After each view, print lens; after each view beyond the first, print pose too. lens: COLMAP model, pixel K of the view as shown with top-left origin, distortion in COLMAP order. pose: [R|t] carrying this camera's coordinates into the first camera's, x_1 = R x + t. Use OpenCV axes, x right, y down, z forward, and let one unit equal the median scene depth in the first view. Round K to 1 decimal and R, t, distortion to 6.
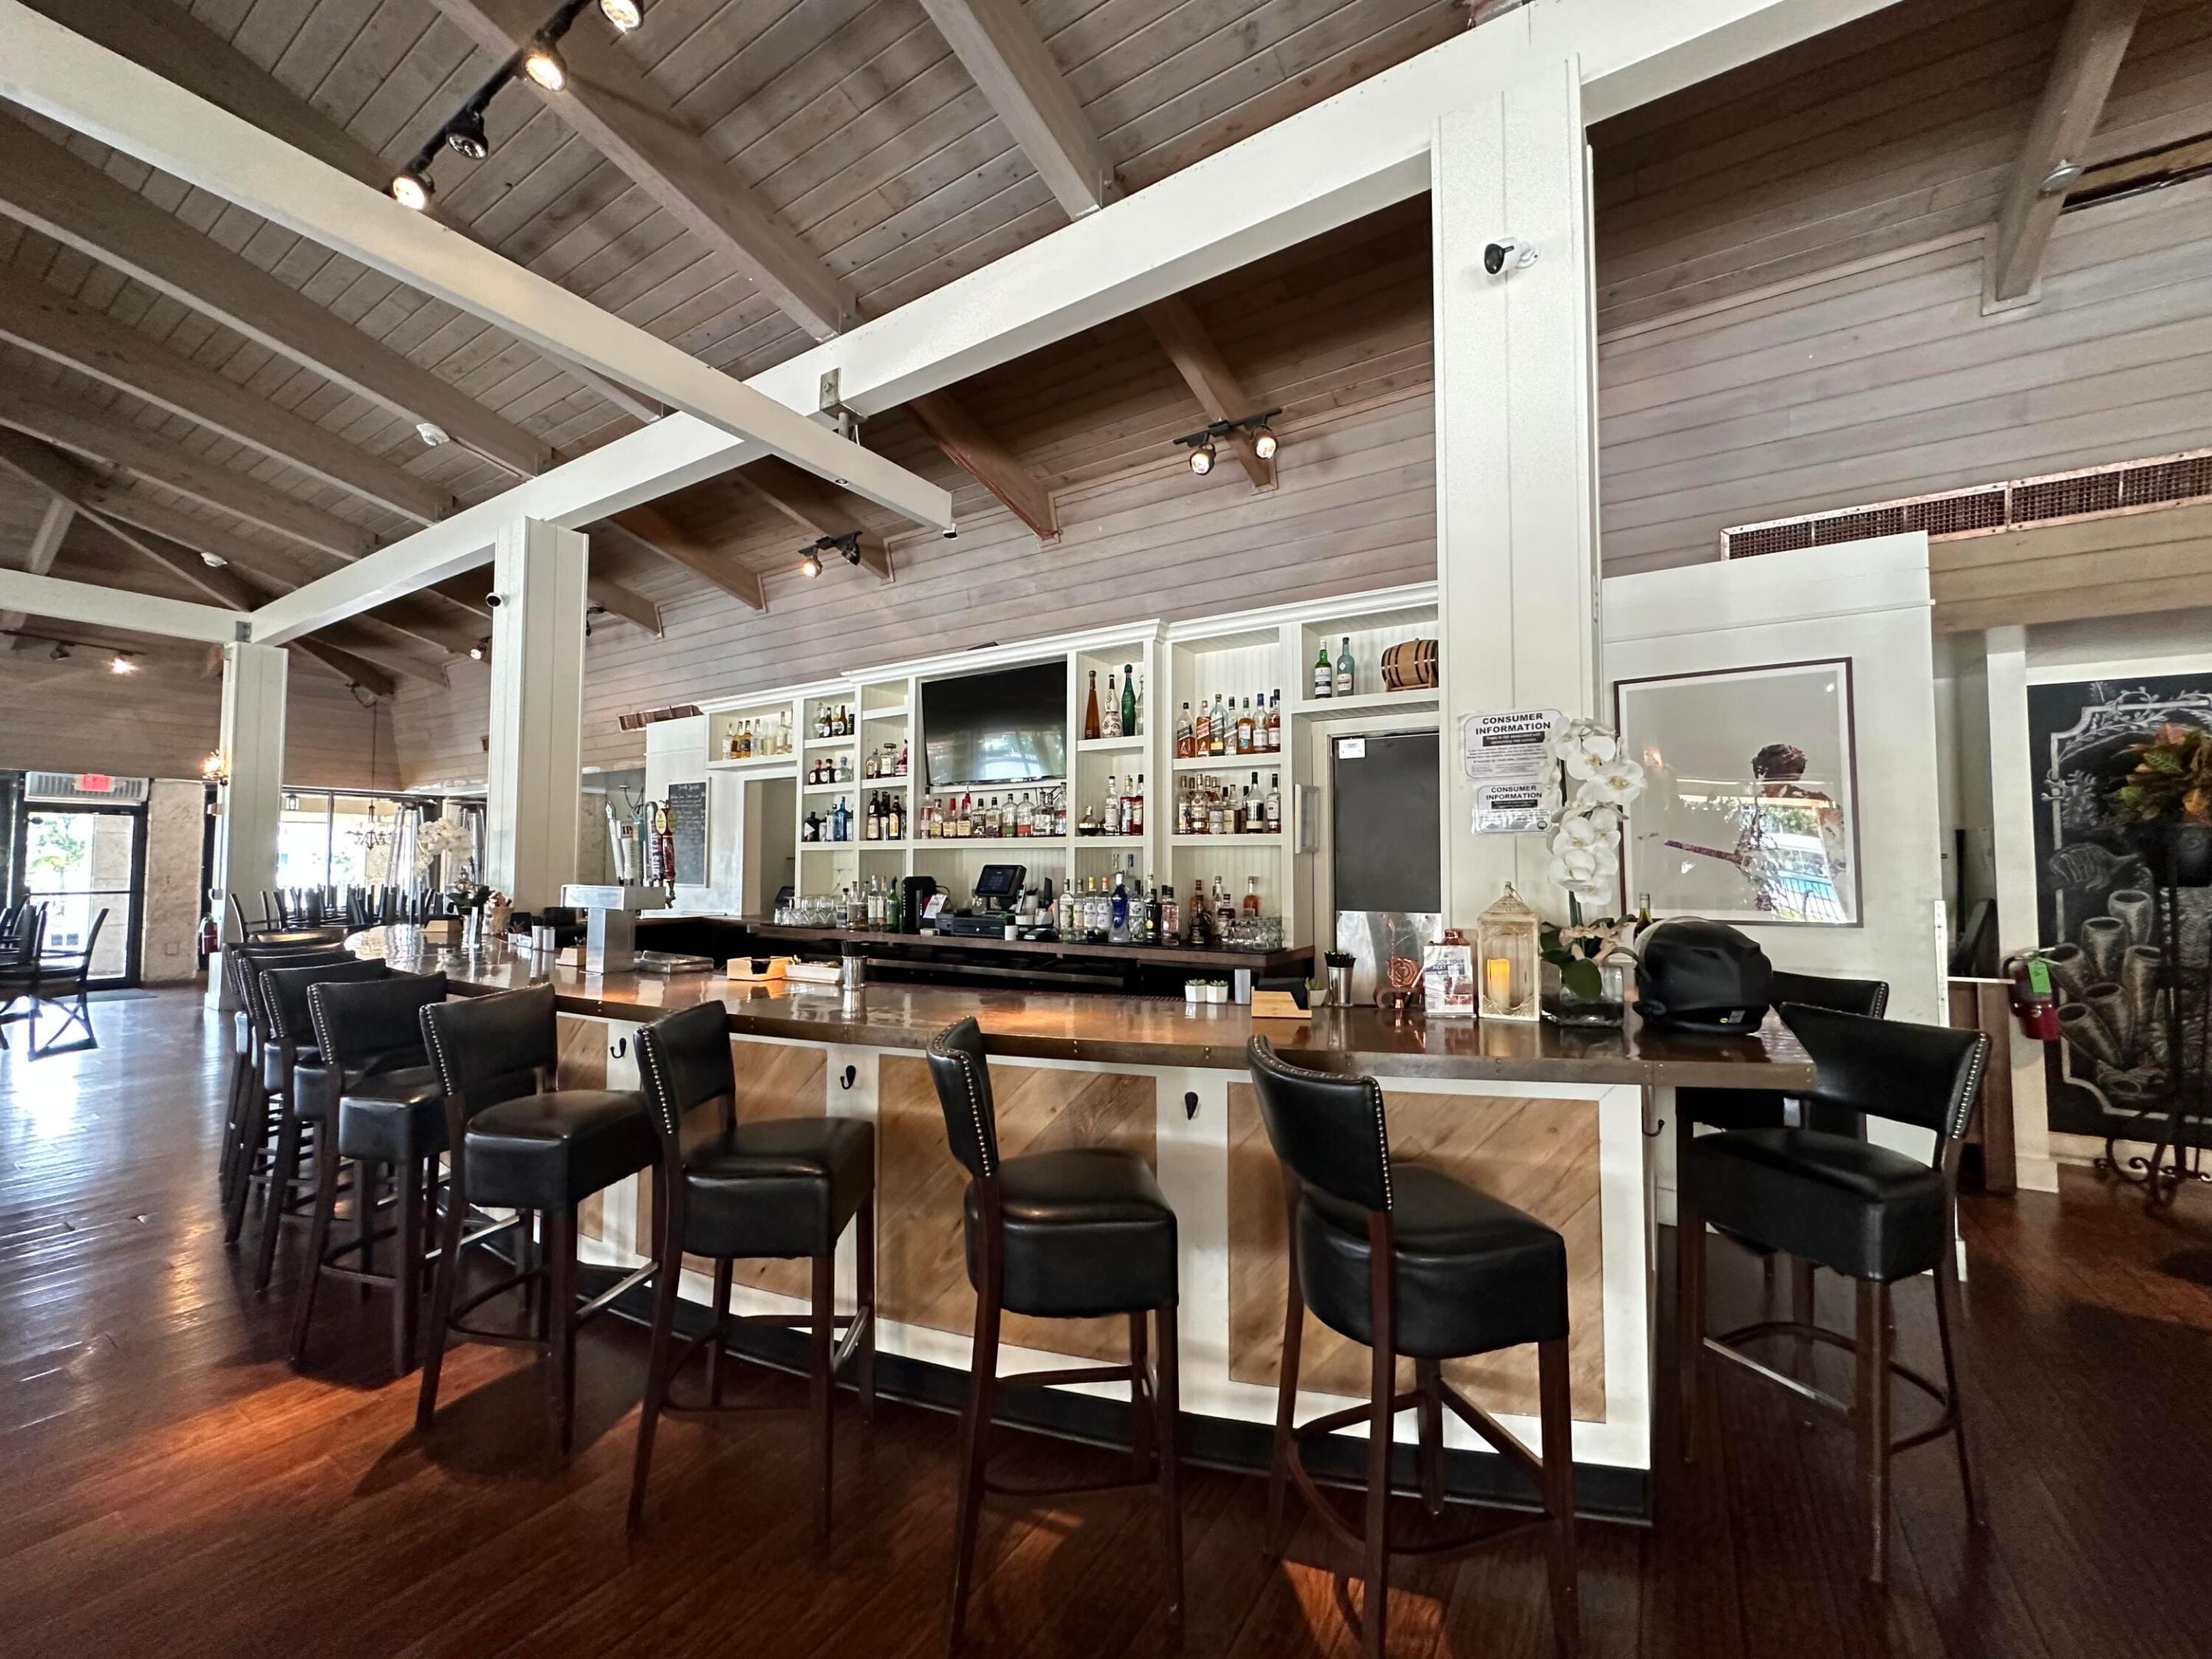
lens RADIAL K [[885.6, 0, 1095.6], [0, 885.6, 832.0], [0, 0, 1]] dist [0.001806, -0.000404]
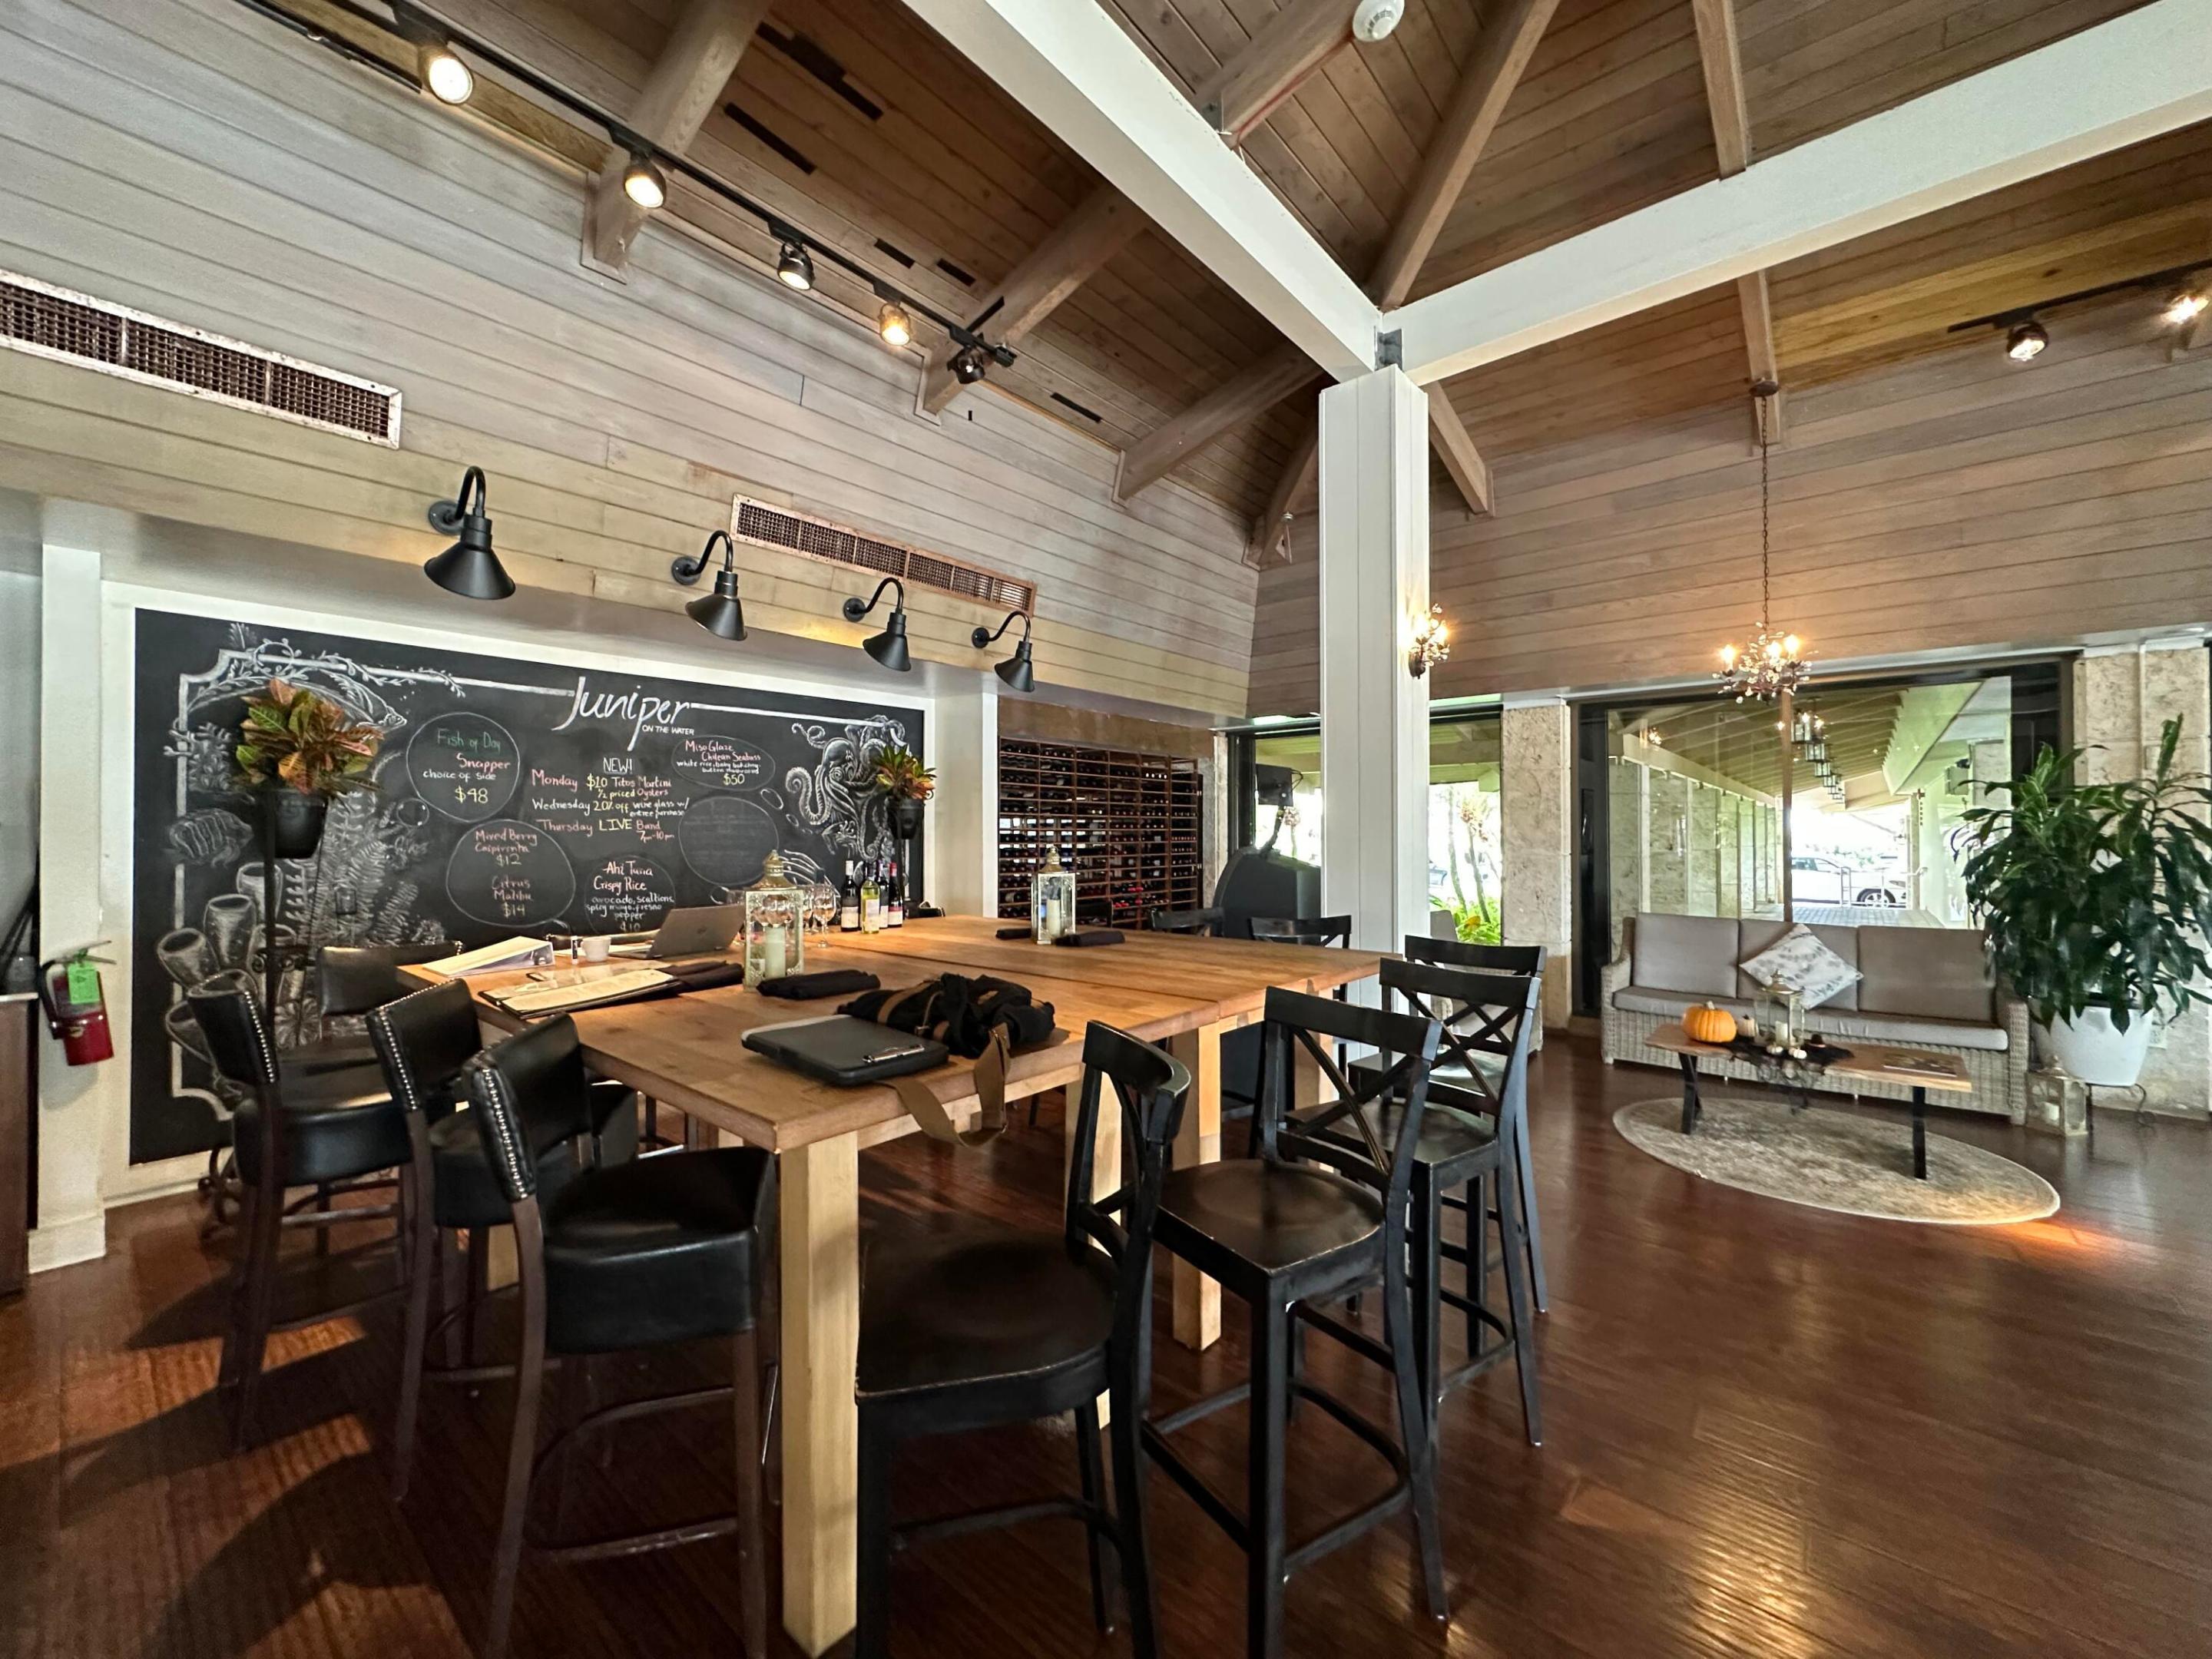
lens RADIAL K [[885.6, 0, 1103.4], [0, 885.6, 835.8], [0, 0, 1]] dist [0.001806, -0.000404]
pose [[0.137282, -0.002784, 0.990528, 0.387122], [-0.040444, 0.999146, 0.008413, -0.003492], [-0.989706, -0.041216, 0.137052, 0.036812]]
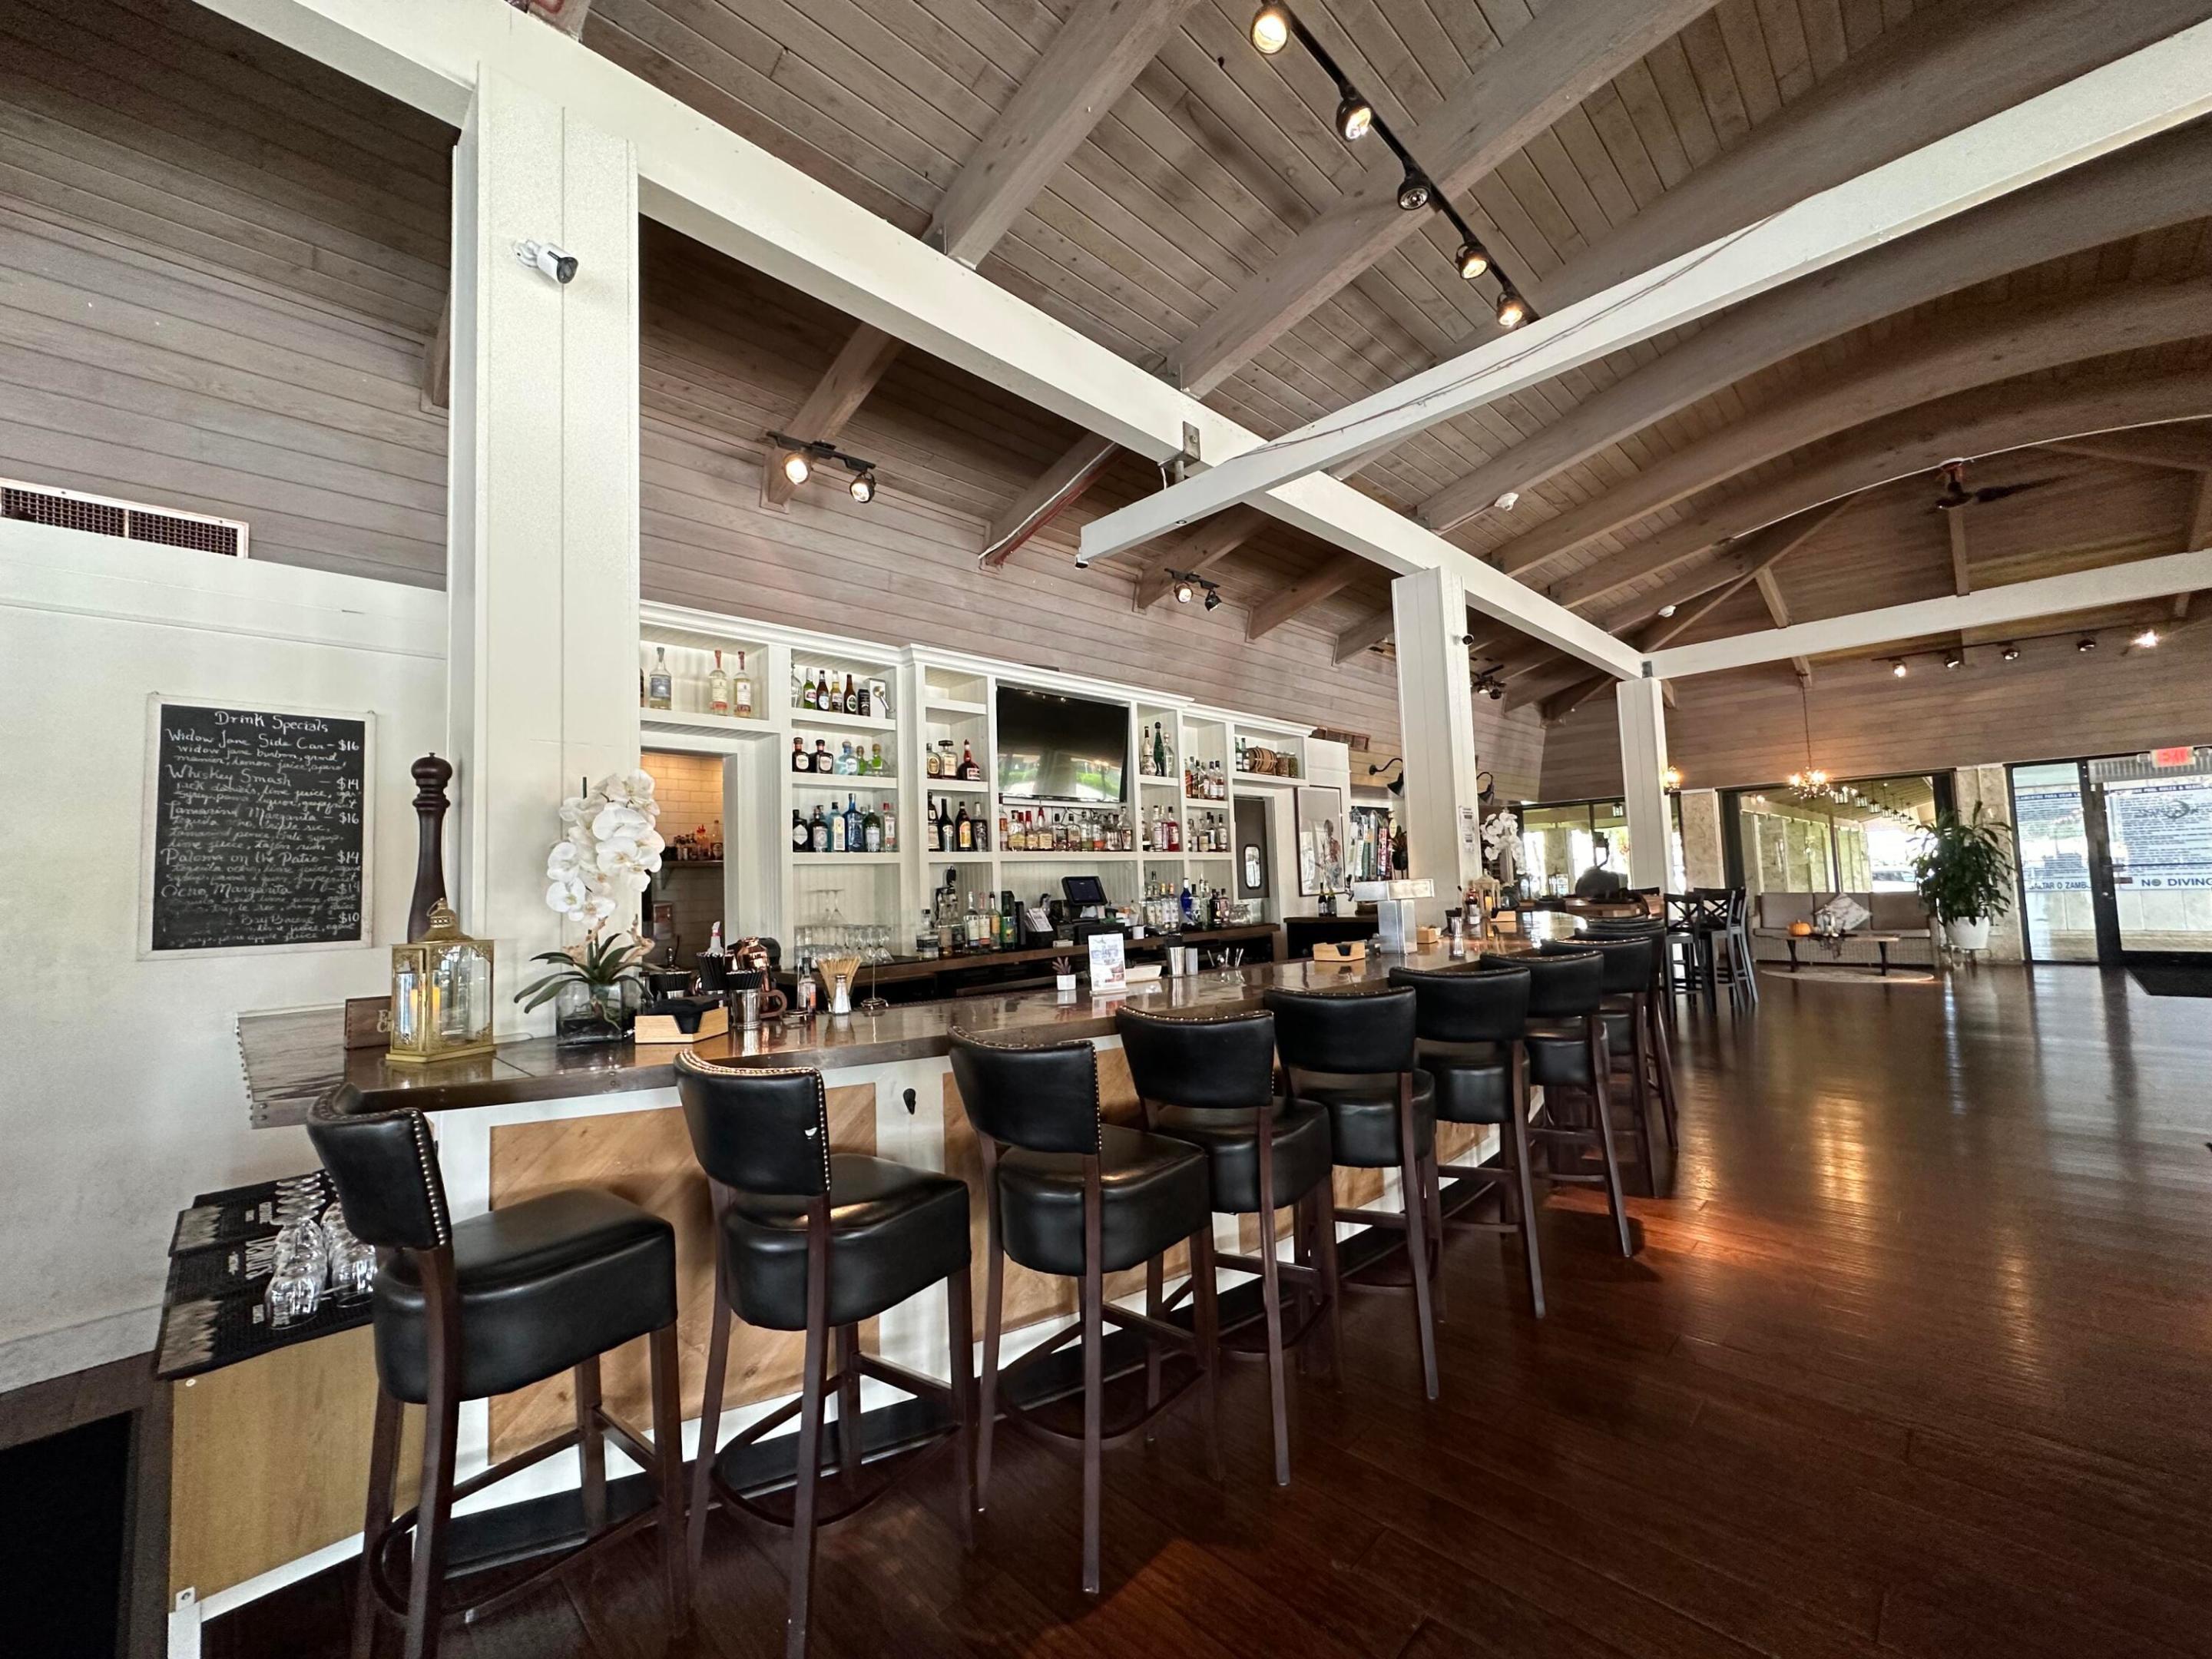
lens RADIAL K [[885.6, 0, 1100.9], [0, 885.6, 826.6], [0, 0, 1]] dist [0.001806, -0.000404]
pose [[0.212913, 0.048889, 0.975847, -1.319090], [-0.005684, 0.998792, -0.048798, 0.032989], [-0.977055, 0.004843, 0.212934, 0.839877]]
